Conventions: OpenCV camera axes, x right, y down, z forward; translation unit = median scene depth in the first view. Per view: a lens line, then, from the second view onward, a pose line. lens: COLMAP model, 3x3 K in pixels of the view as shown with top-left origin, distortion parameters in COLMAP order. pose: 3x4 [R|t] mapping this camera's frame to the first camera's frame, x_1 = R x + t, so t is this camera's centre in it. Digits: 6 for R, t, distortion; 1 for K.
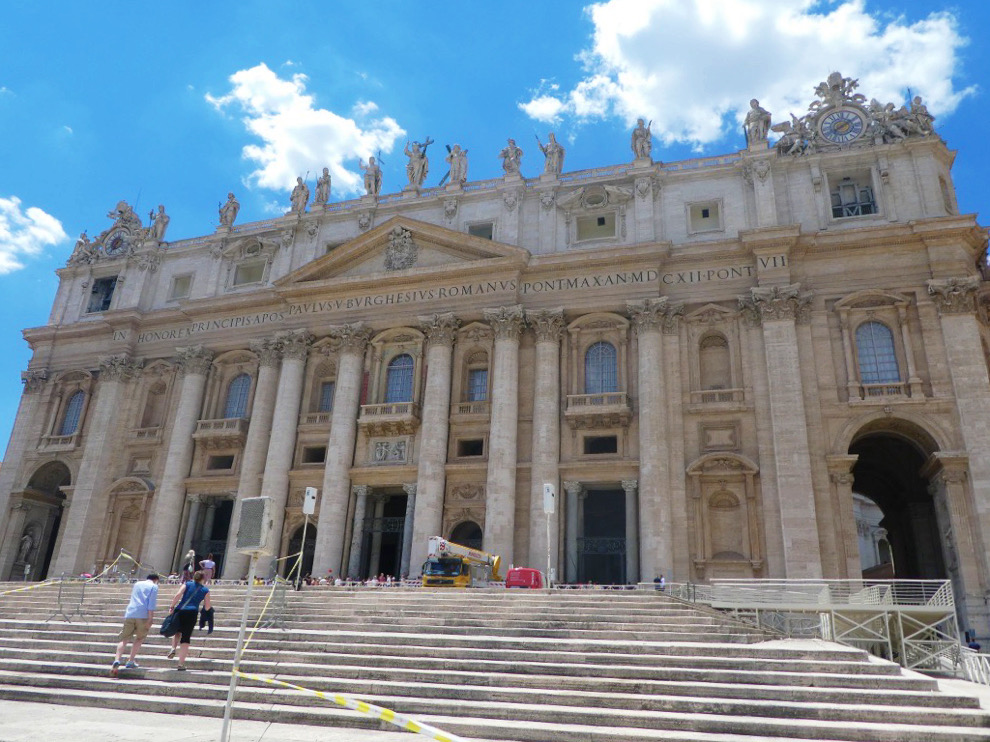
lens RADIAL K [[712.0, 0, 495.0], [0, 712.0, 371.0], [0, 0, 1]] dist [-0.020274, 0.000560]
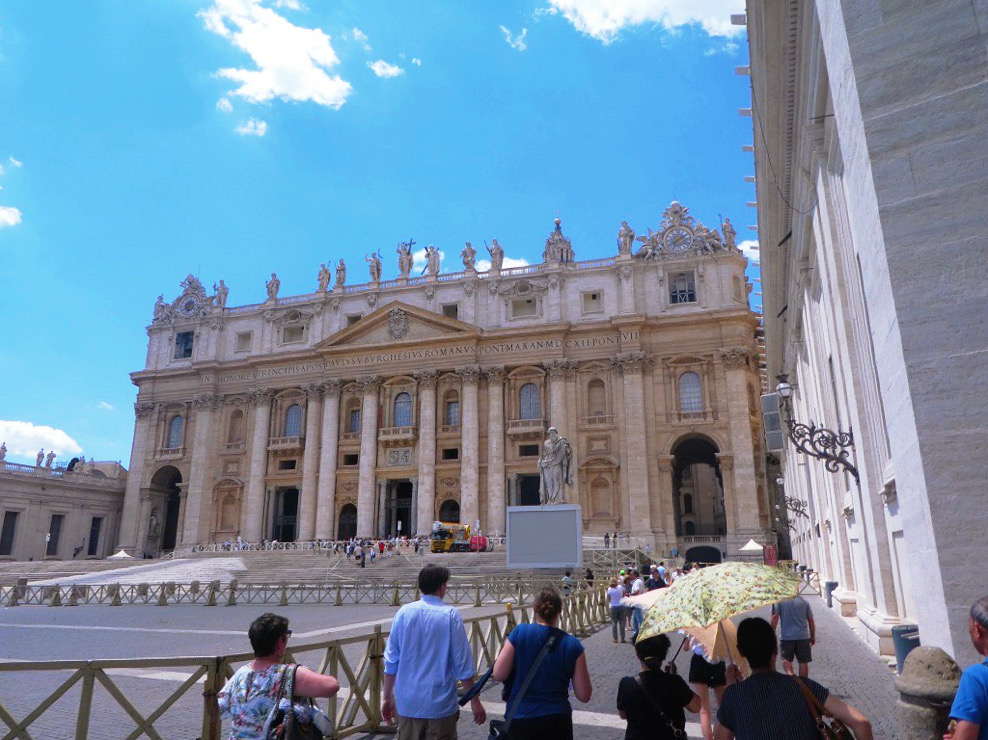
lens RADIAL K [[710.5, 0, 494.0], [0, 710.5, 370.0], [0, 0, 1]] dist [-0.020274, 0.000560]
pose [[0.998652, -0.041794, 0.030786, 0.022269], [0.038743, 0.994838, 0.093784, -0.218076], [-0.034546, -0.092465, 0.995116, -0.562645]]
